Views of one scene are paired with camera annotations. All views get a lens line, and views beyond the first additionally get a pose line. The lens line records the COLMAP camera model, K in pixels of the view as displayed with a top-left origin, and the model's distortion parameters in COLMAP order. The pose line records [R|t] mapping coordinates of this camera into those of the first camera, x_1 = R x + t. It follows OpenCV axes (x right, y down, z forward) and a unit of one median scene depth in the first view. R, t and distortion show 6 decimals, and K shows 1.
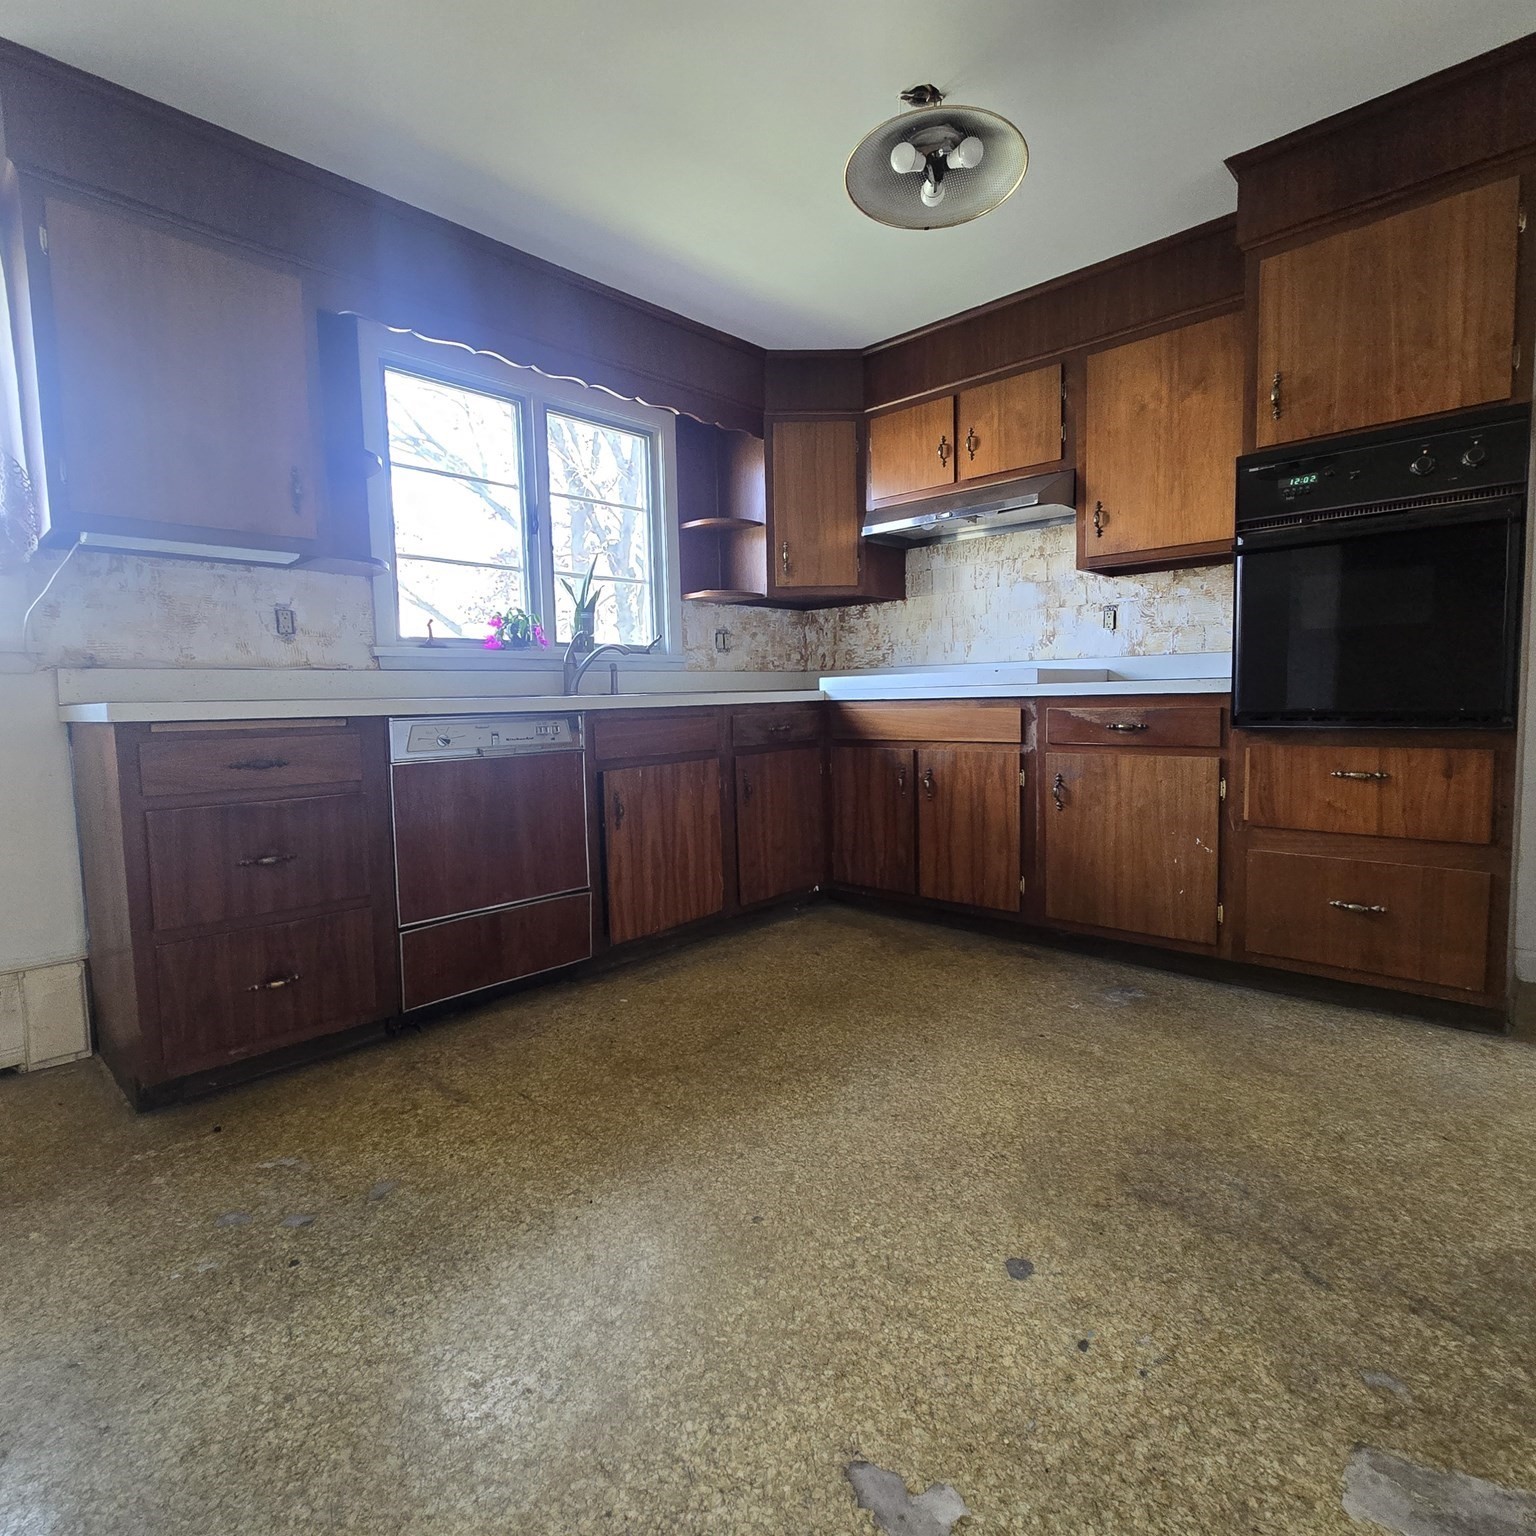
lens RADIAL K [[834.1, 0, 766.0], [0, 834.1, 764.8], [0, 0, 1]] dist [-0.002744, 0.001624]
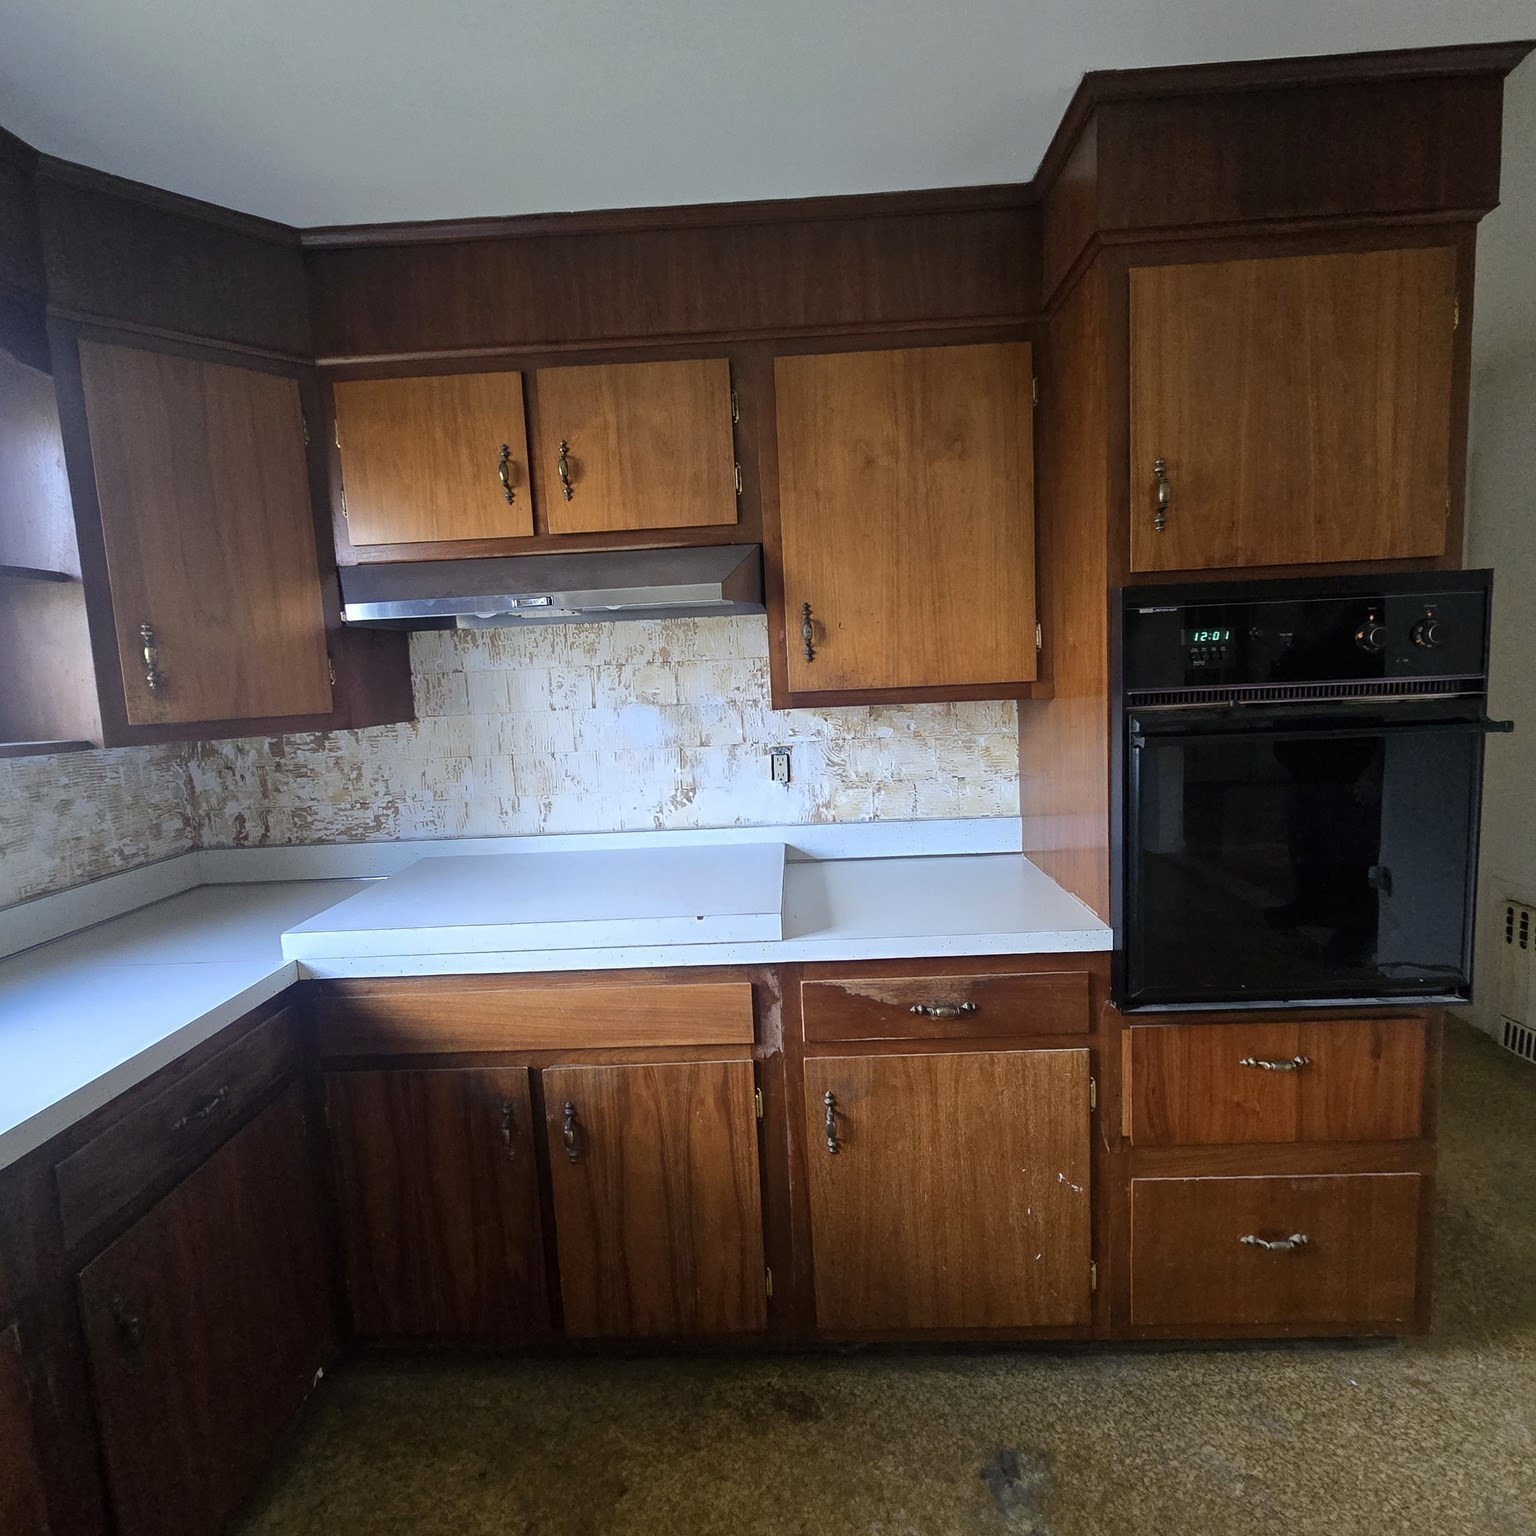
lens RADIAL K [[834.1, 0, 766.0], [0, 834.1, 764.8], [0, 0, 1]] dist [-0.002744, 0.001624]
pose [[0.750398, -0.089117, 0.654951, -0.032248], [0.084325, 0.995680, 0.038865, -0.230089], [-0.655585, 0.026065, 0.754671, 0.576348]]
